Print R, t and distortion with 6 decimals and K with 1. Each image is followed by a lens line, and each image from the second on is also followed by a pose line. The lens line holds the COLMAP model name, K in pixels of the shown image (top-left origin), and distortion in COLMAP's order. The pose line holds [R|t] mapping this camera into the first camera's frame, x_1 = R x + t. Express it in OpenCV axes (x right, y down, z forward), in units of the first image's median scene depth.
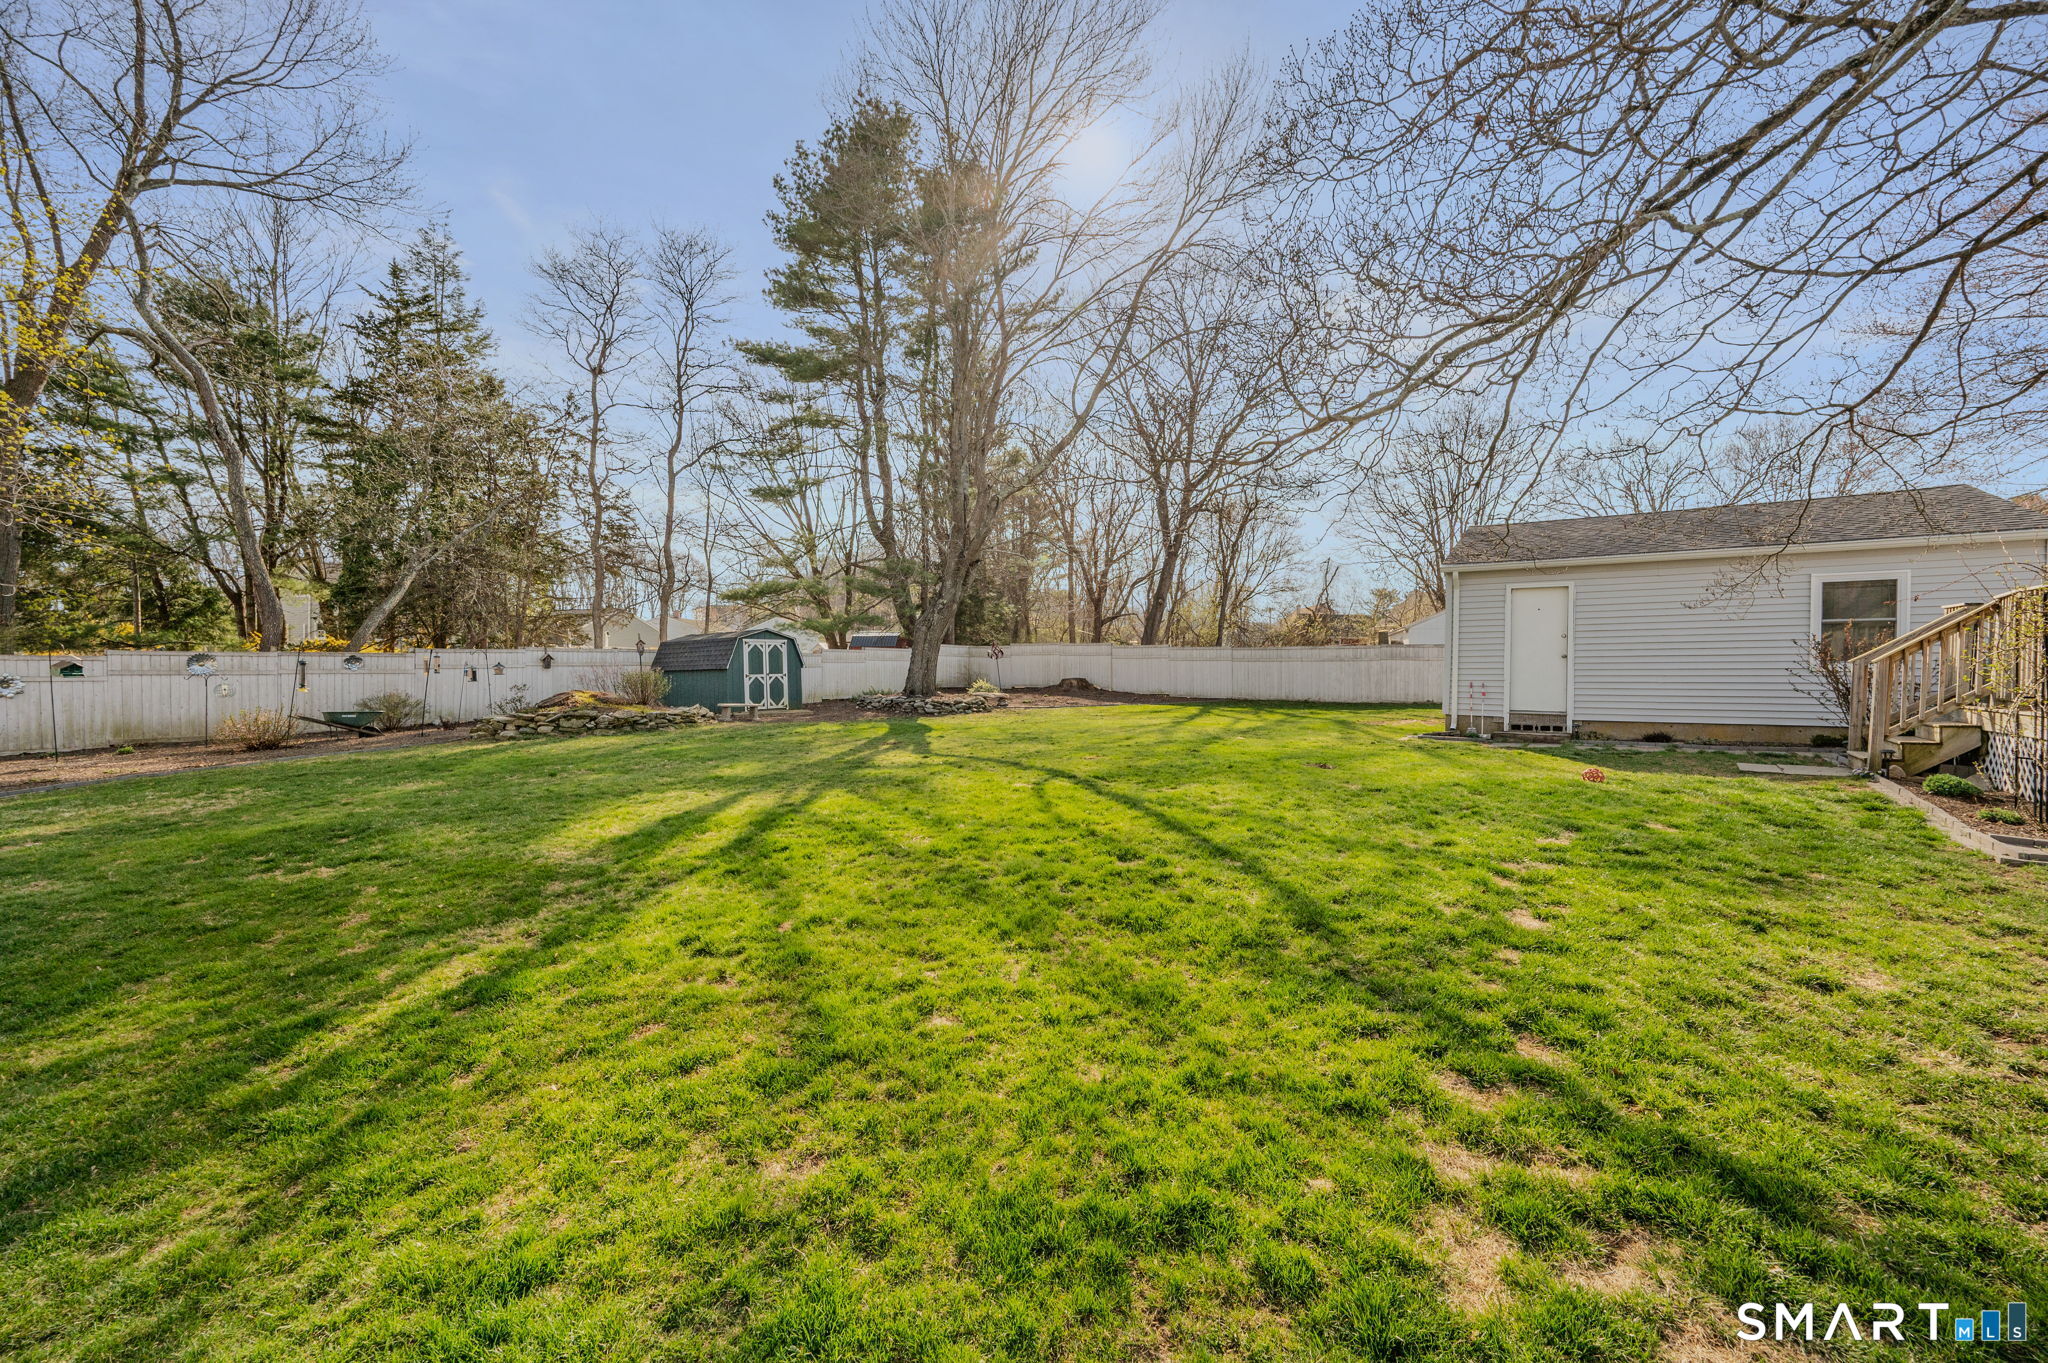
lens RADIAL K [[910.0, 0, 1024.5], [0, 910.0, 683.5], [0, 0, 1]] dist [0.009345, 0.000107]
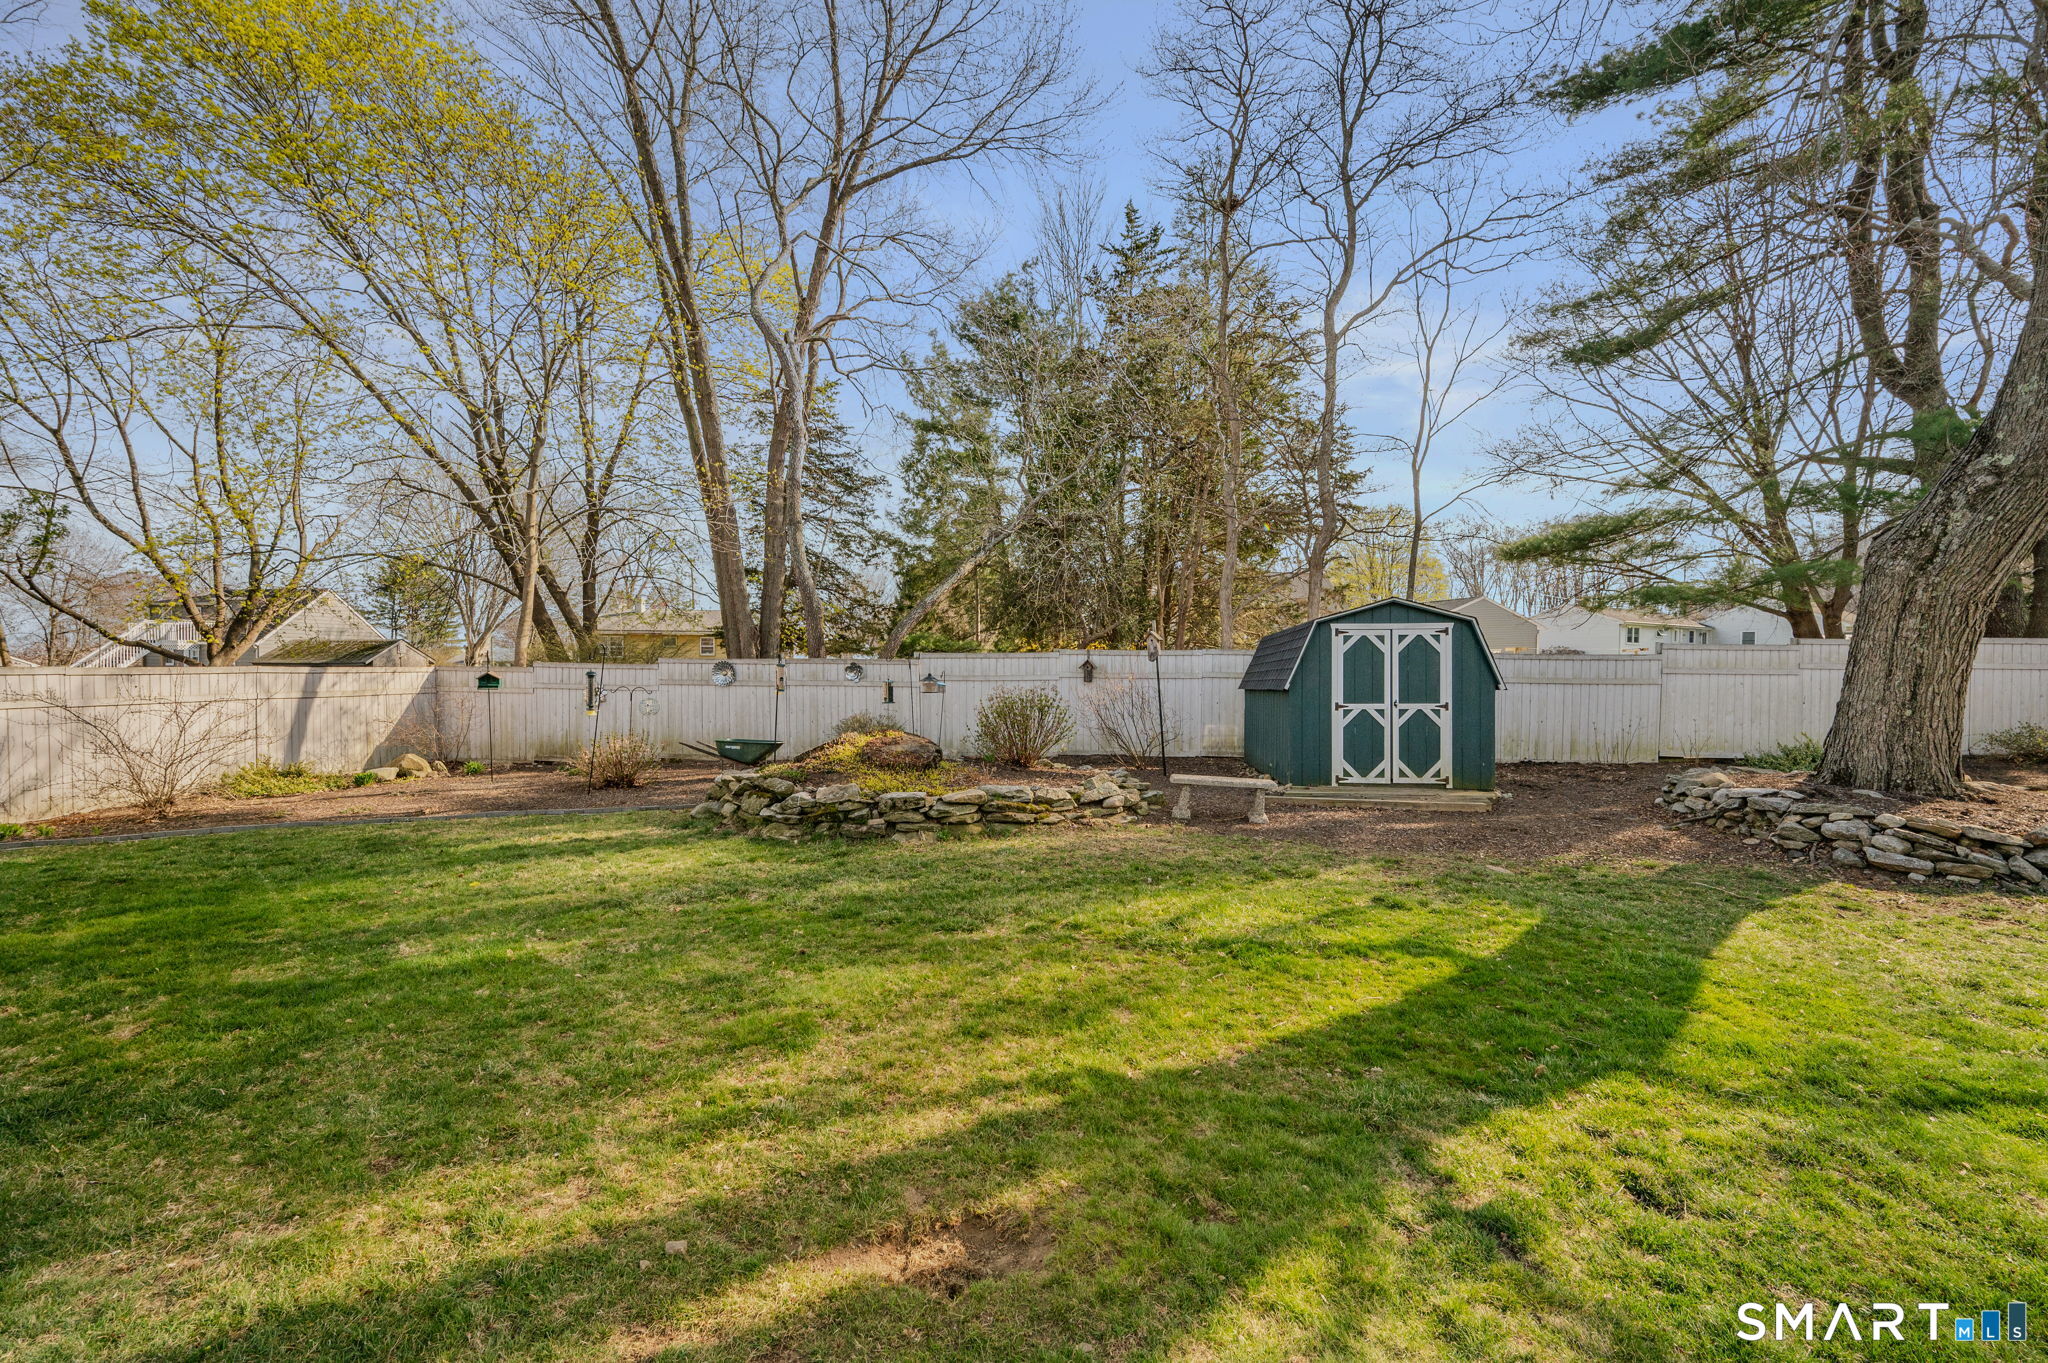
lens RADIAL K [[910.0, 0, 1022.7], [0, 910.0, 678.3], [0, 0, 1]] dist [0.009345, 0.000107]
pose [[0.526511, 0.013136, -0.850067, -0.007361], [-0.019198, 0.999809, 0.003560, -0.020030], [0.849952, 0.014445, 0.526663, 0.616442]]
